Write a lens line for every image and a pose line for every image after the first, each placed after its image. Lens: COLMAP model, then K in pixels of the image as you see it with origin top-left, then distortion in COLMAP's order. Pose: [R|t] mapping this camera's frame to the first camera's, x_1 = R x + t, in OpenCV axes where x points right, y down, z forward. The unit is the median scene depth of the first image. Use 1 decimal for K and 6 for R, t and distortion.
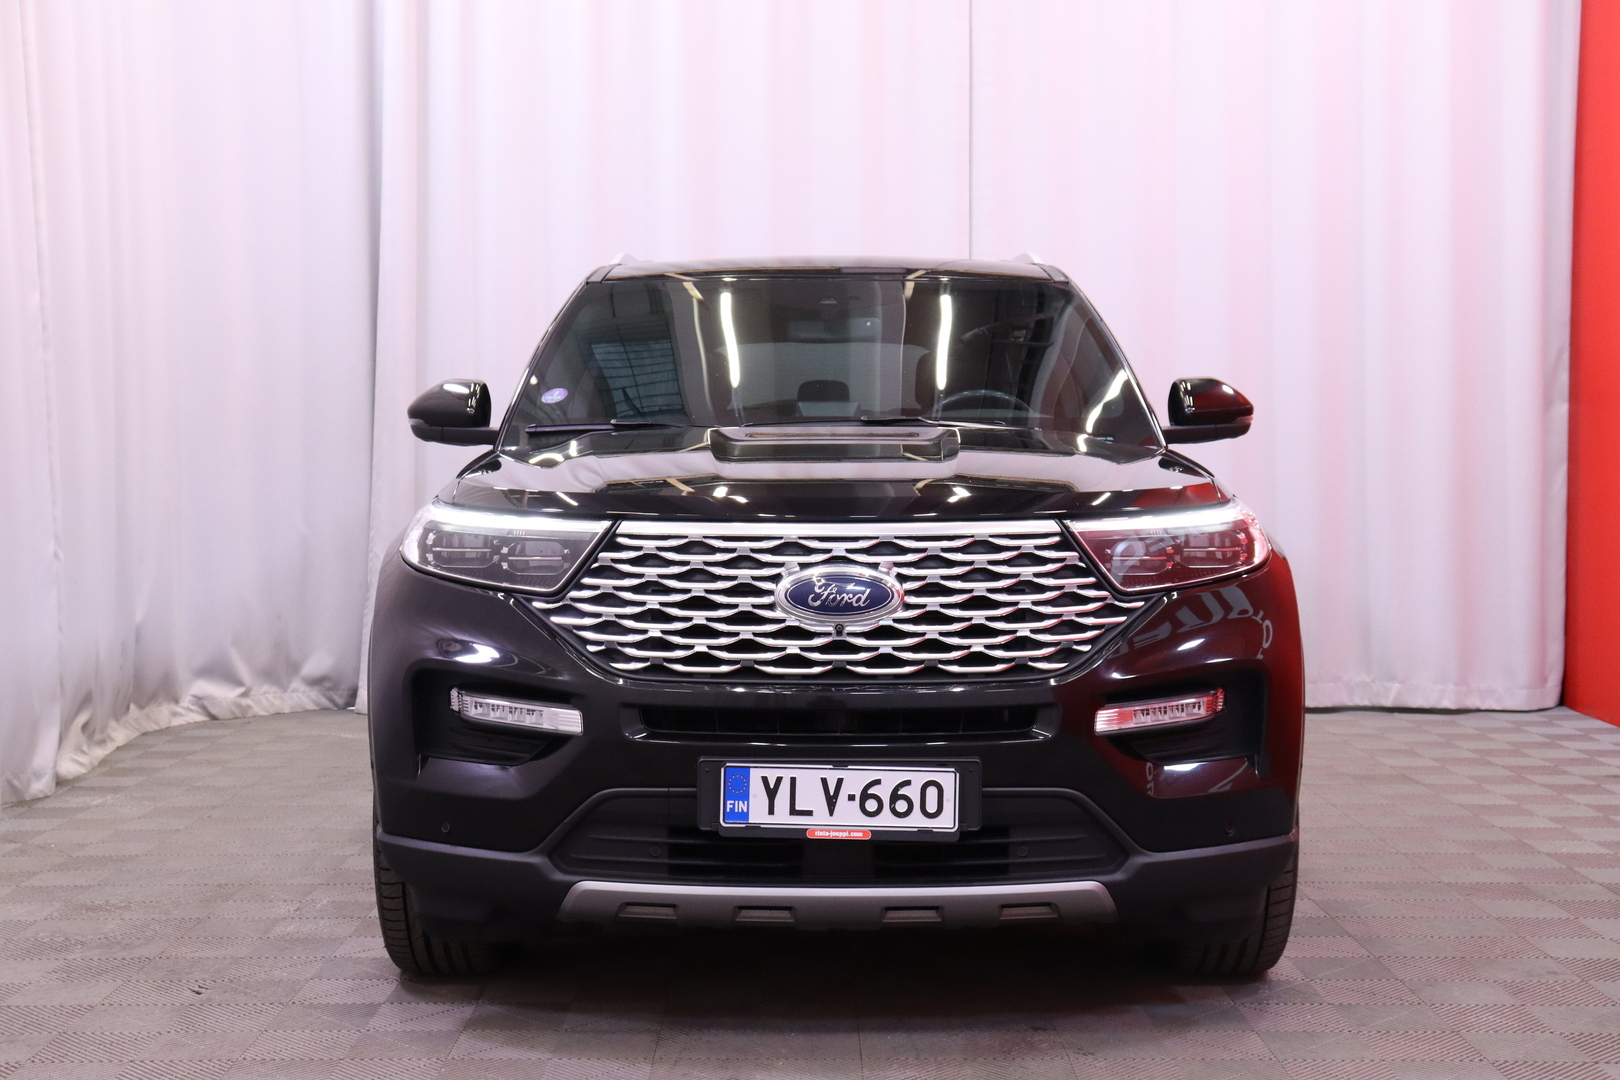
lens RADIAL K [[2150.3, 0, 810.0], [0, 2150.3, 540.0], [0, 0, 1]] dist [-0.014226, -0.004518]
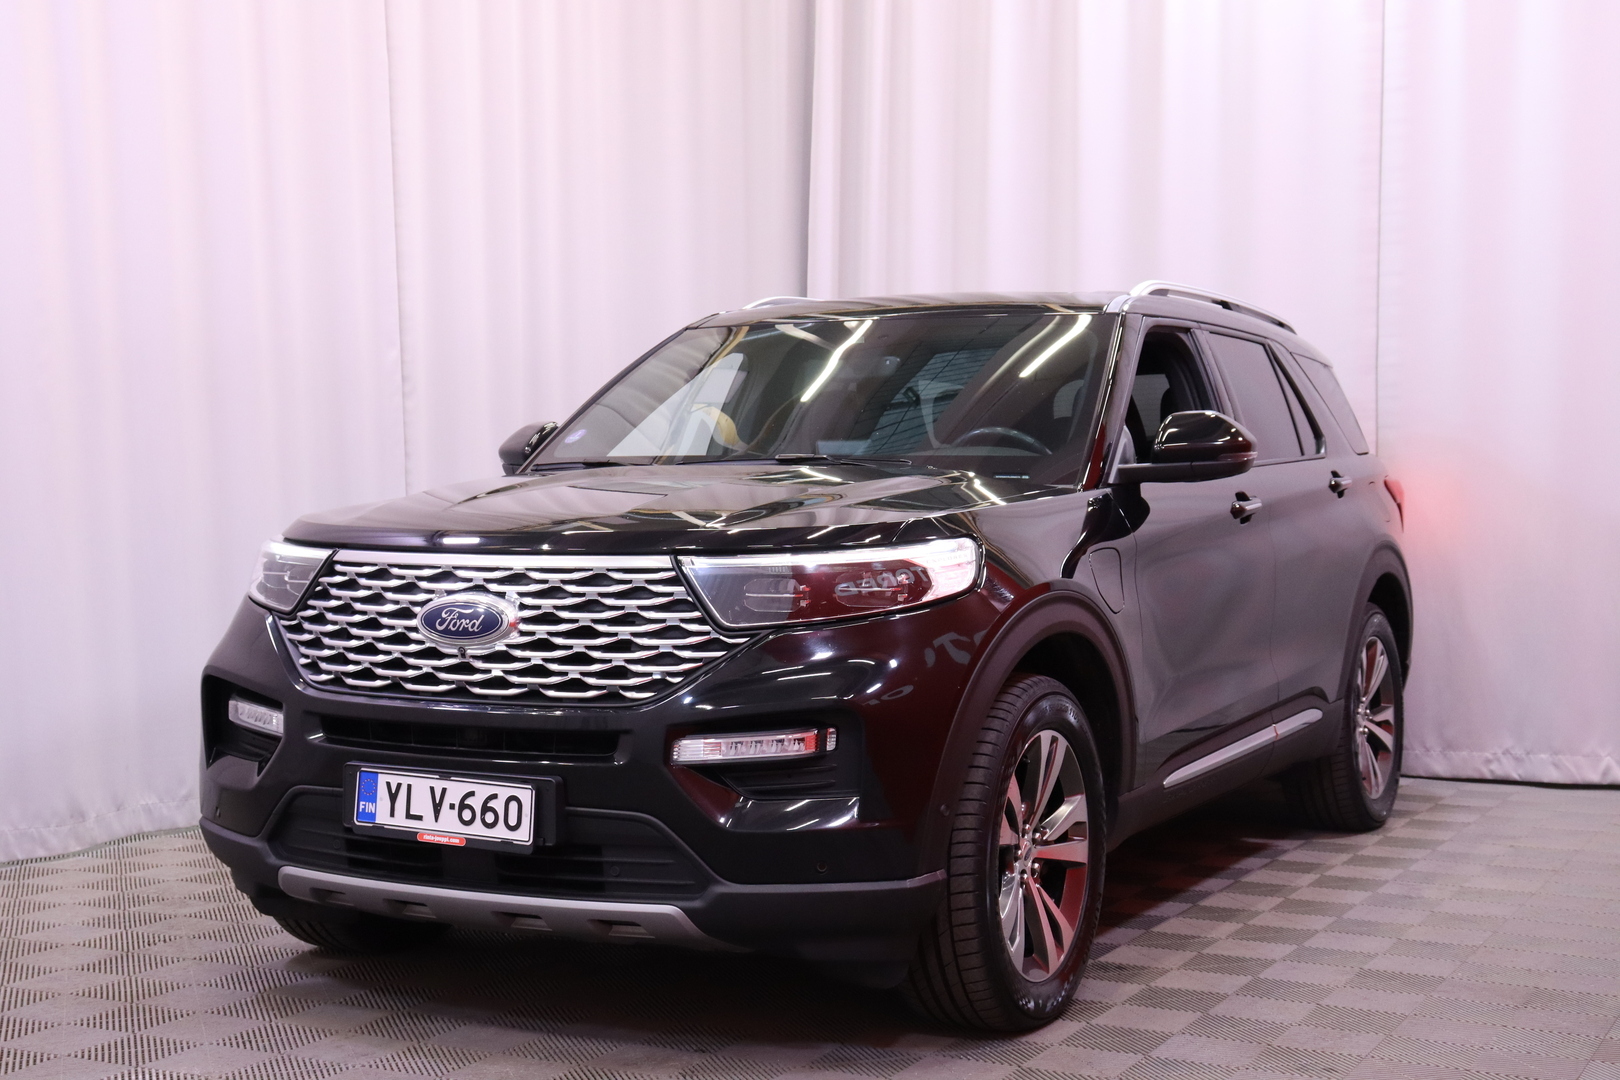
lens RADIAL K [[2278.5, 0, 811.8], [0, 2278.5, 569.9], [0, 0, 1]] dist [0.035946, 0.028482]
pose [[0.886688, 0.021514, -0.461867, 0.697603], [-0.024070, 0.999710, 0.000357, -0.004594], [0.461741, 0.010801, 0.886949, 0.057051]]
